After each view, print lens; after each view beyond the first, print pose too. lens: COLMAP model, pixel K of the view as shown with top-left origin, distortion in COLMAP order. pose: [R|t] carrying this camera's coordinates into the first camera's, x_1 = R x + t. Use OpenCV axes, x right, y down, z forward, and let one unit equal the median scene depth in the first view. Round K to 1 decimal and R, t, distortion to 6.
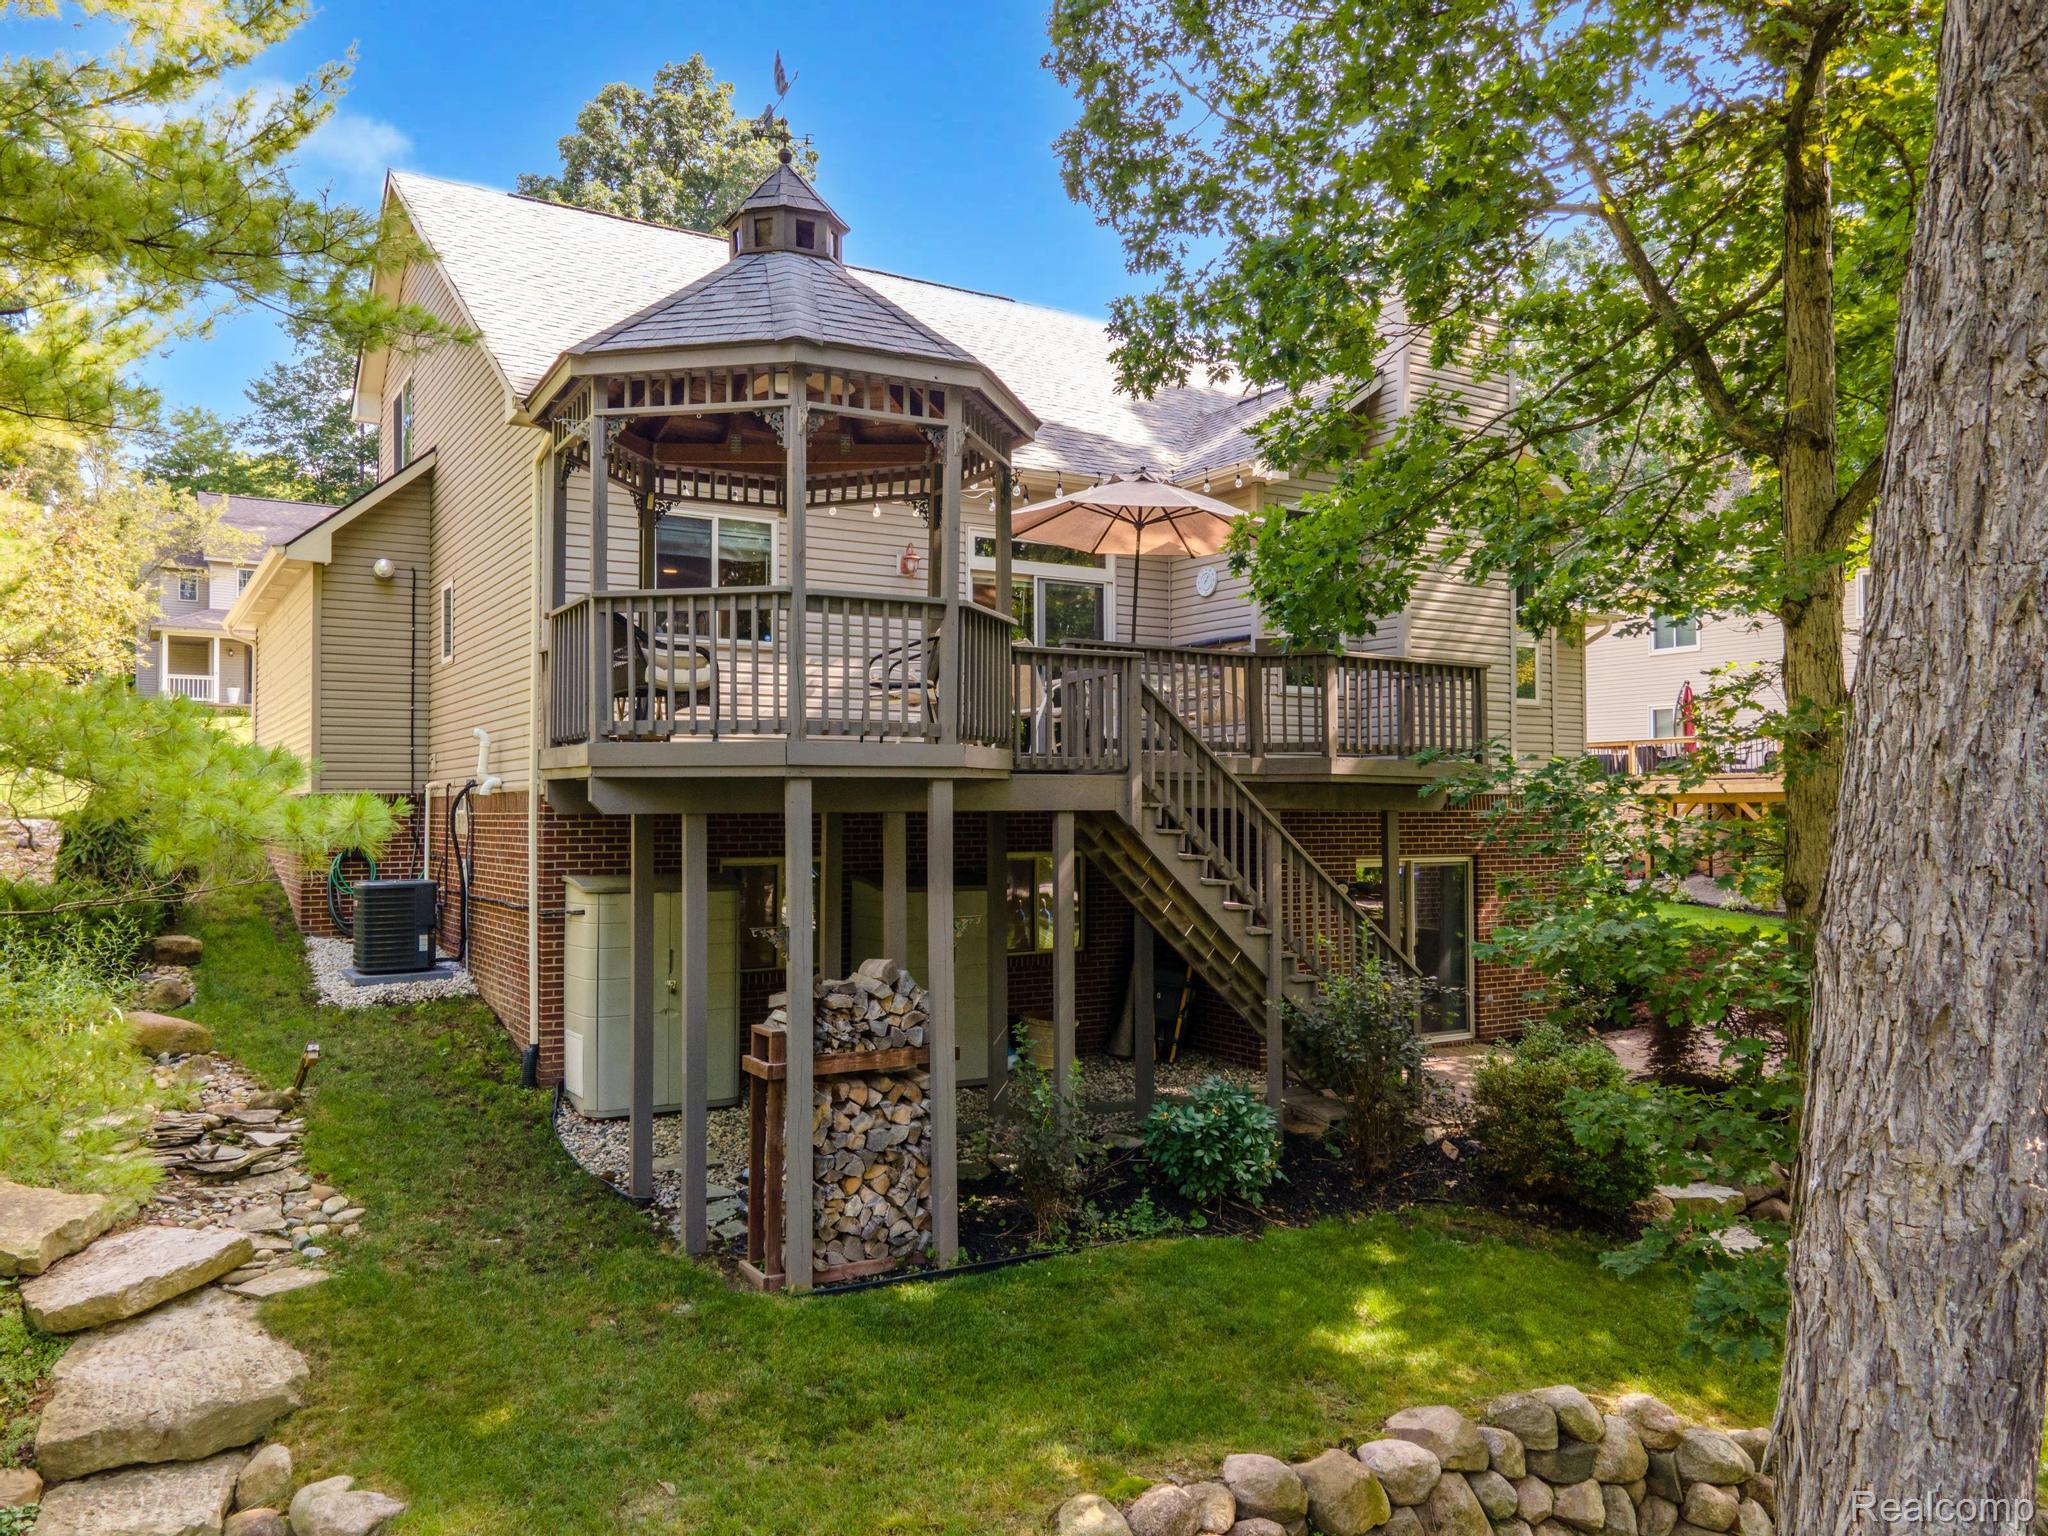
lens RADIAL K [[1488.6, 0, 1017.7], [0, 1488.6, 752.6], [0, 0, 1]] dist [0.040730, 0.027622]
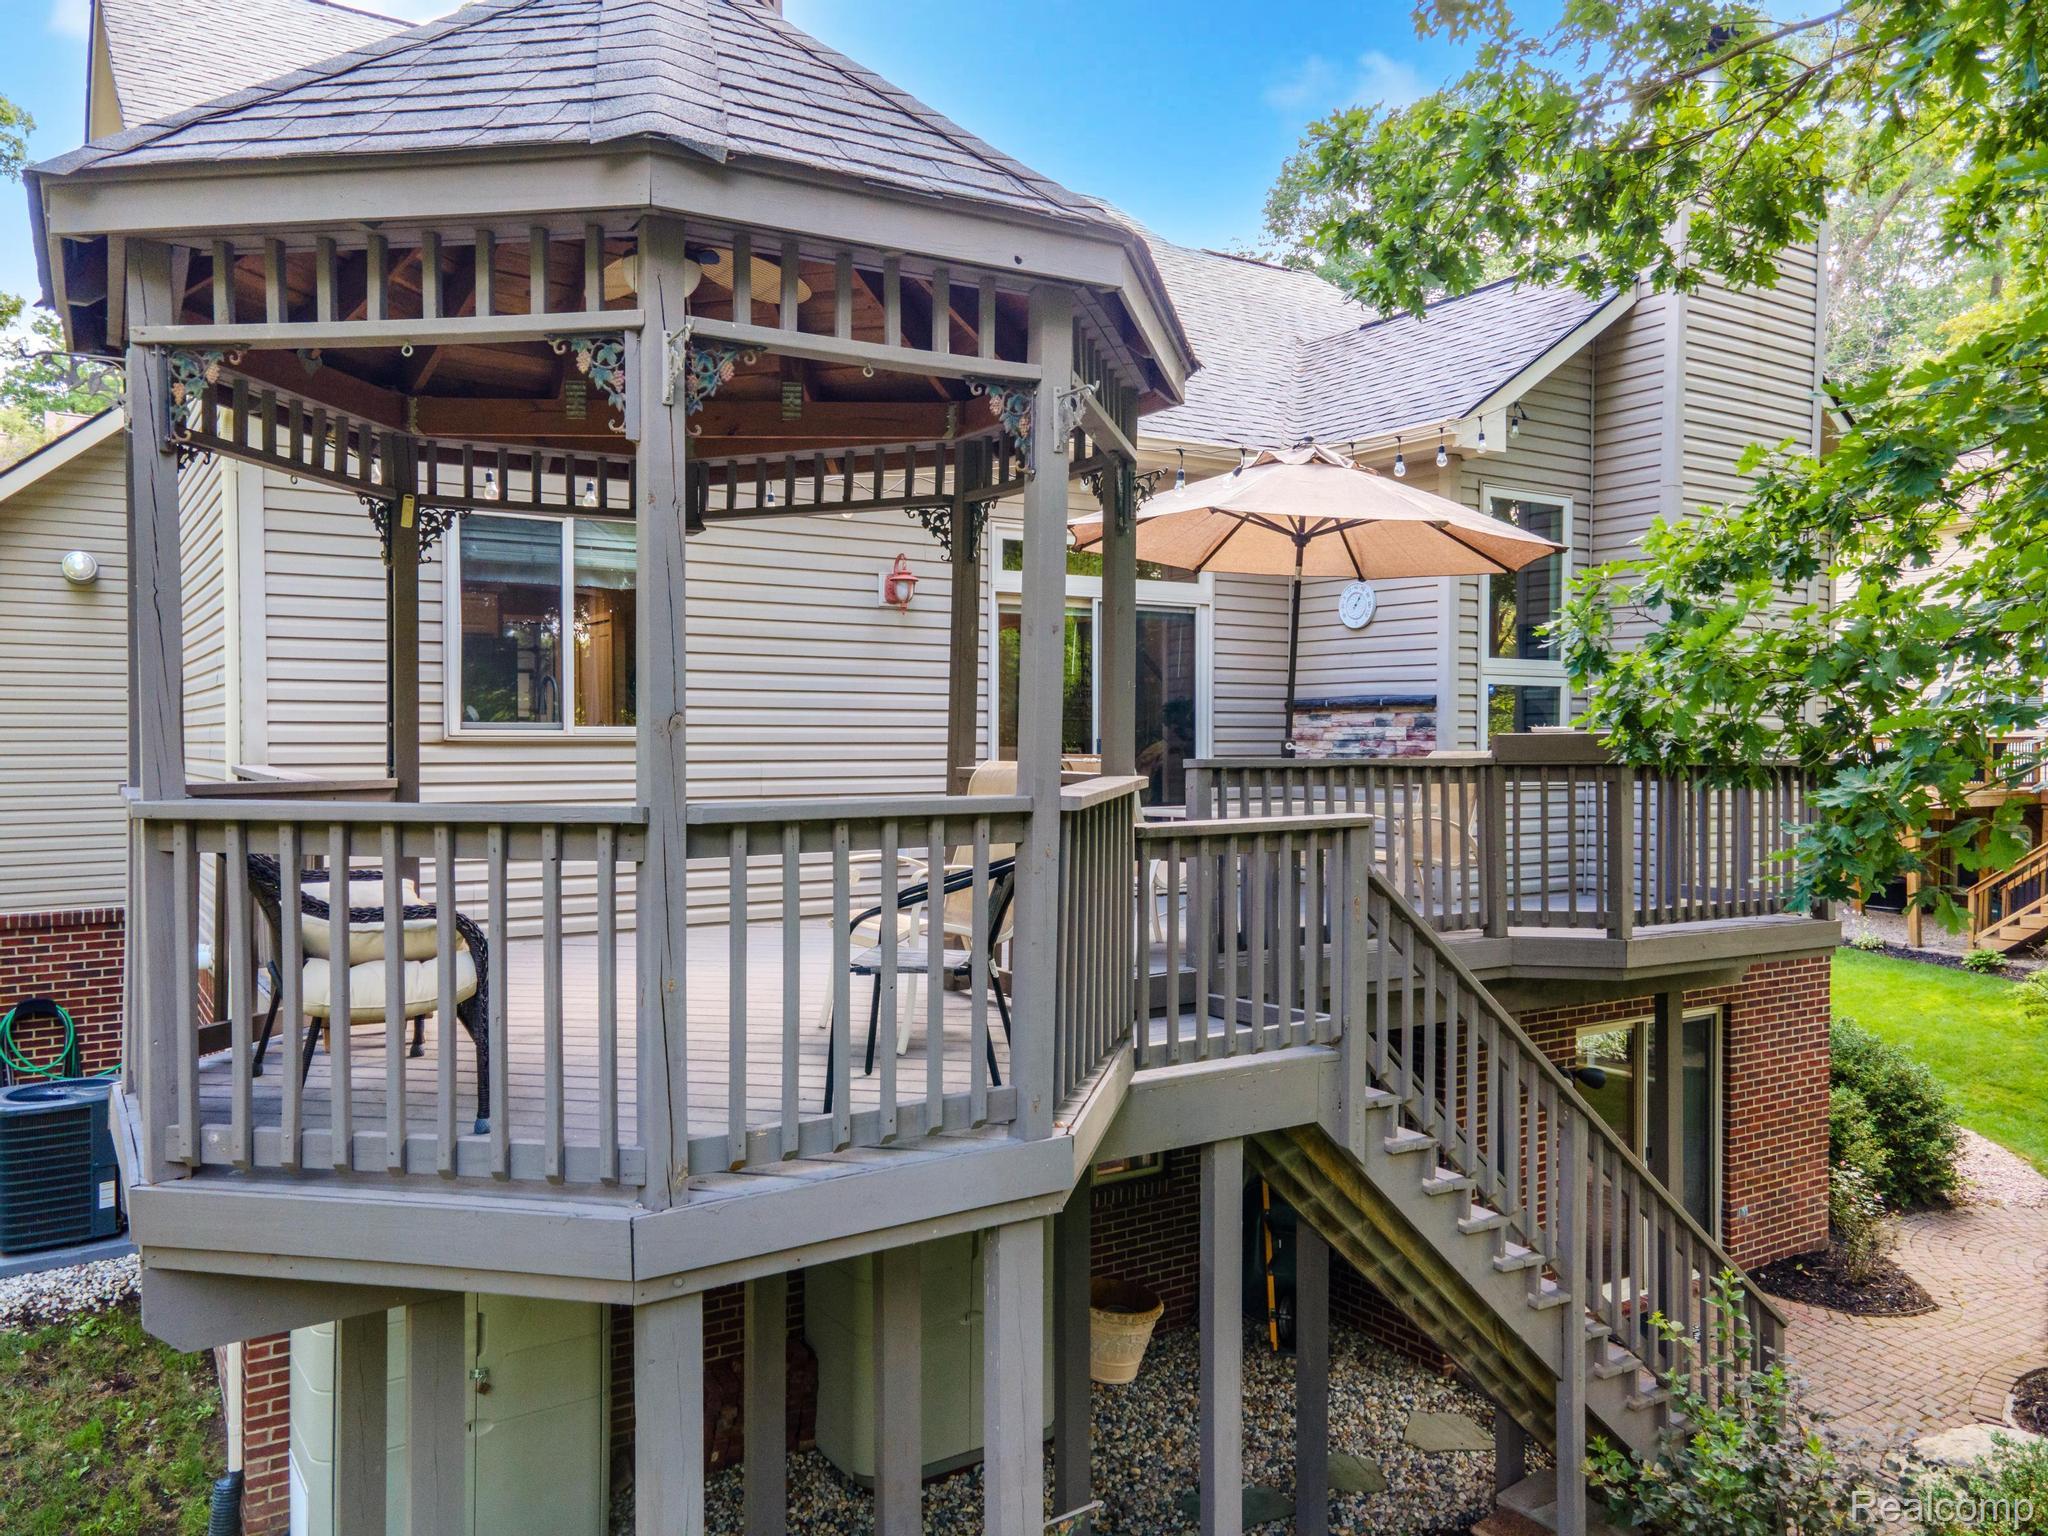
lens RADIAL K [[1488.6, 0, 1017.7], [0, 1488.6, 752.6], [0, 0, 1]] dist [0.040730, 0.027622]
pose [[0.999515, -0.000259, 0.031141, -0.058255], [-0.001357, 0.998654, 0.051841, -0.122217], [-0.031112, -0.051858, 0.998170, 0.518635]]
